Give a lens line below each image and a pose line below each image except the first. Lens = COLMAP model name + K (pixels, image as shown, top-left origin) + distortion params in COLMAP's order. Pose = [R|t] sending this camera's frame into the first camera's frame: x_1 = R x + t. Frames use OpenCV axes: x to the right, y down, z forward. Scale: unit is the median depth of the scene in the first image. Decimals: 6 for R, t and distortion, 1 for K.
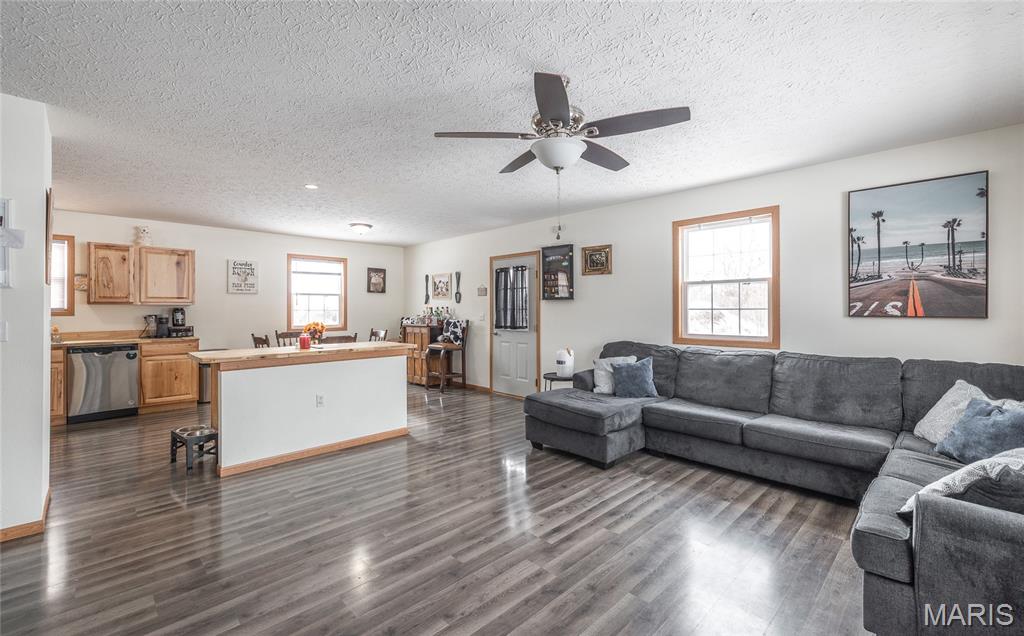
lens RADIAL K [[424.0, 0, 512.0], [0, 424.0, 318.0], [0, 0, 1]] dist [-0.003756, -0.000272]
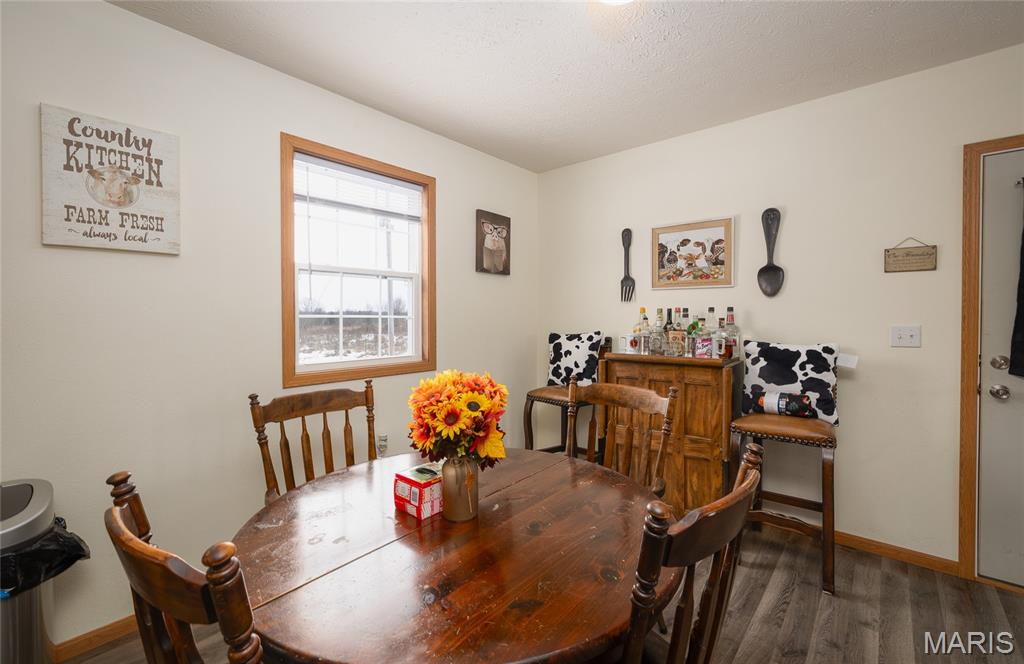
lens RADIAL K [[433.7, 0, 512.5], [0, 433.7, 323.0], [0, 0, 1]] dist [0.001942, -0.000059]
pose [[0.996008, -0.000636, 0.089265, -0.373210], [0.000779, 0.999998, -0.001560, -0.011737], [-0.089264, 0.001624, 0.996007, 0.637450]]
